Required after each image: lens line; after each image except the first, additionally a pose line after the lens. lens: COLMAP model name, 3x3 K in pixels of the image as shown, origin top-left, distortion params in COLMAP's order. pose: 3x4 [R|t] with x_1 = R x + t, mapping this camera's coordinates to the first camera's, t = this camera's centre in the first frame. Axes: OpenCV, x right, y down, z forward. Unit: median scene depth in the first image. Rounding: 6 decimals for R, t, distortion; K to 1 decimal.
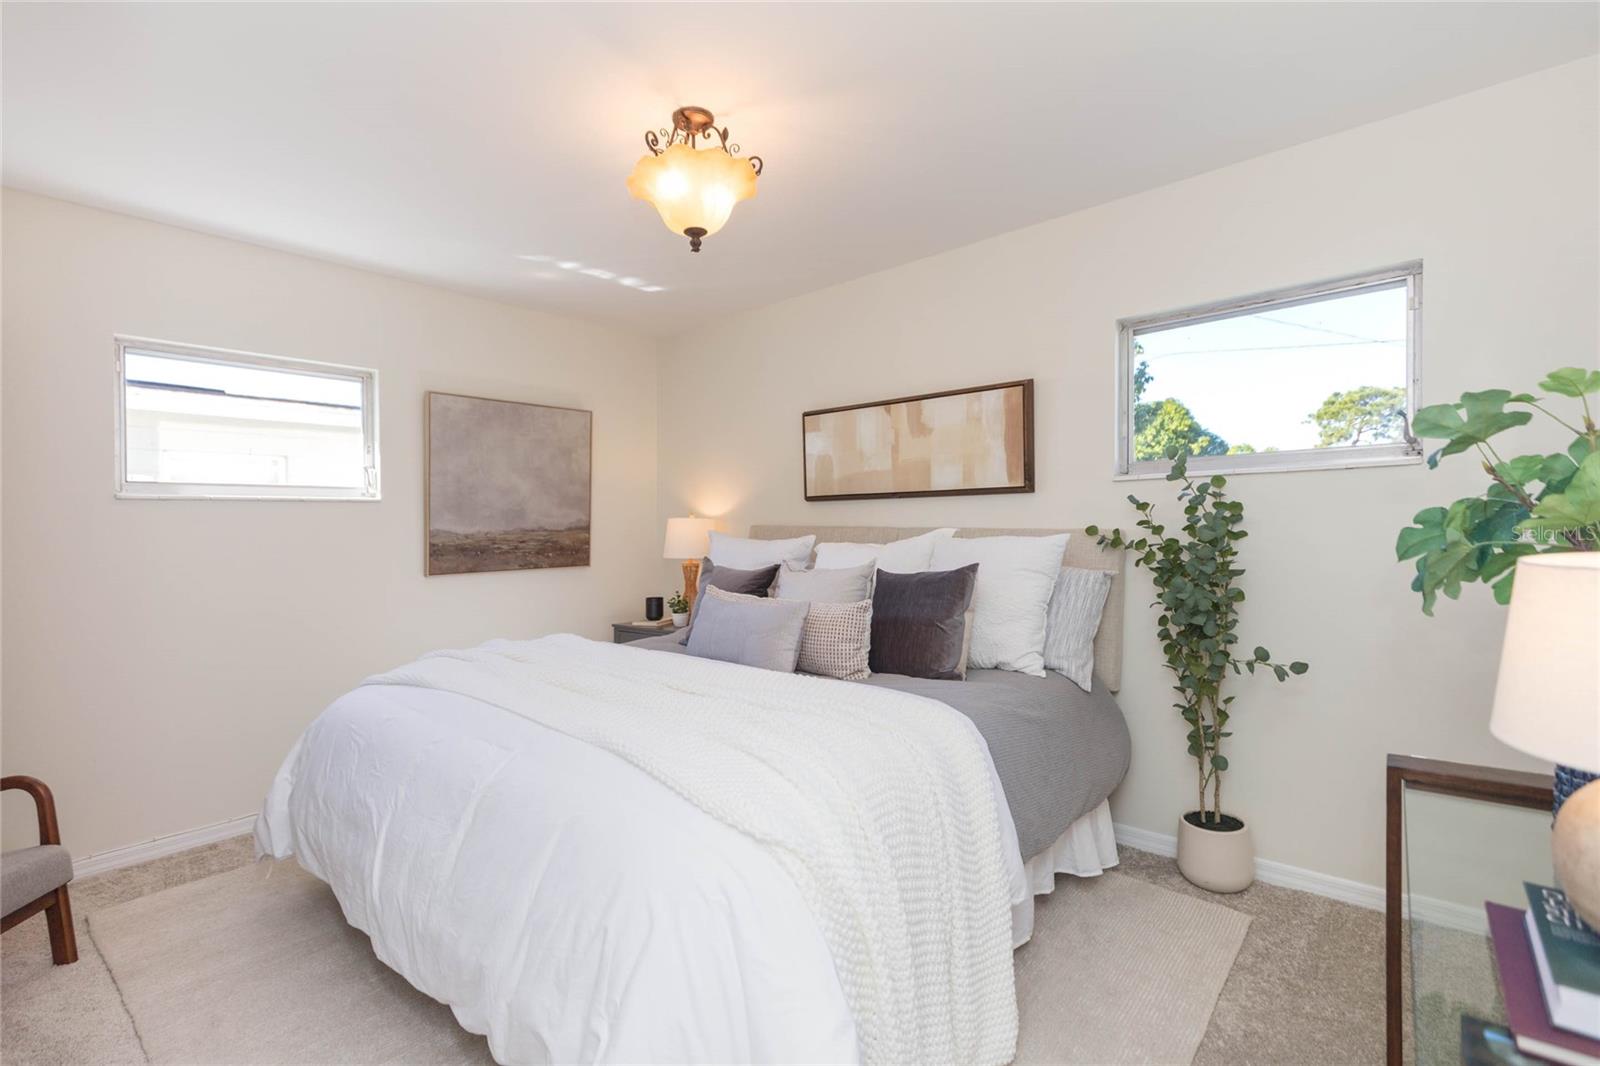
lens RADIAL K [[742.5, 0, 806.4], [0, 742.5, 534.2], [0, 0, 1]] dist [0.004788, -0.000831]
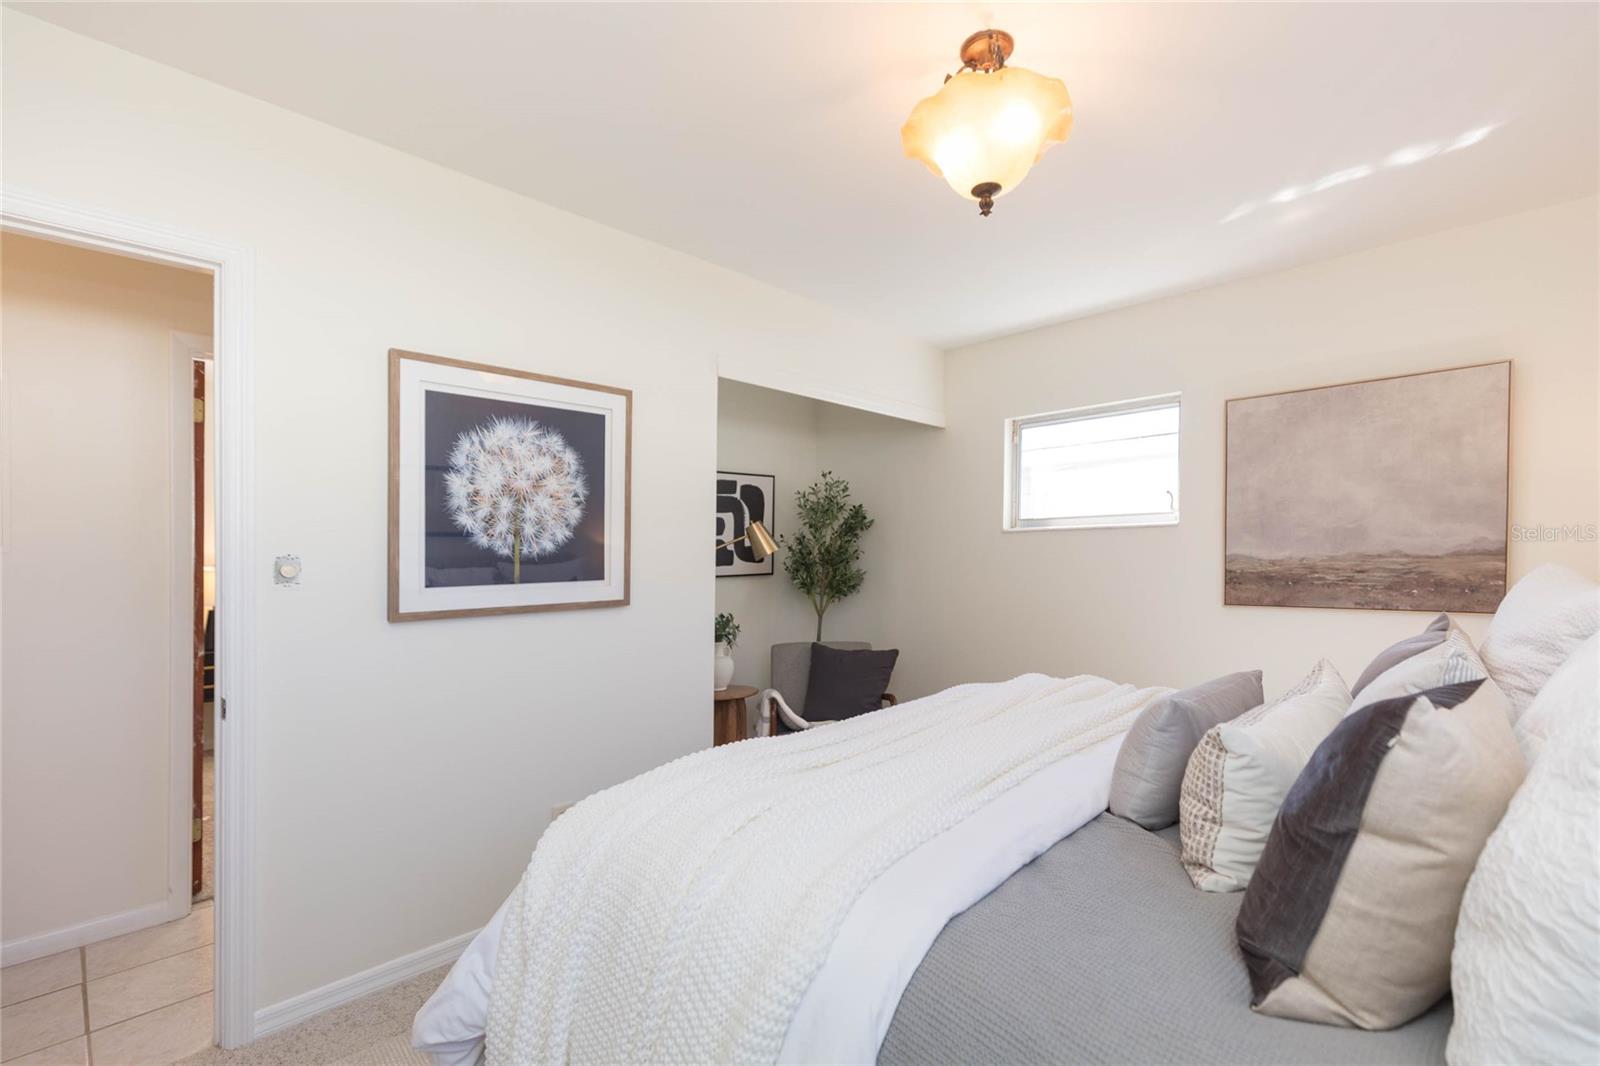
lens RADIAL K [[742.5, 0, 805.8], [0, 742.5, 541.5], [0, 0, 1]] dist [0.004788, -0.000831]
pose [[-0.081322, -0.003338, -0.996682, 0.418074], [0.001670, 0.999993, -0.003486, -0.018686], [0.996686, -0.001948, -0.081316, 0.551378]]
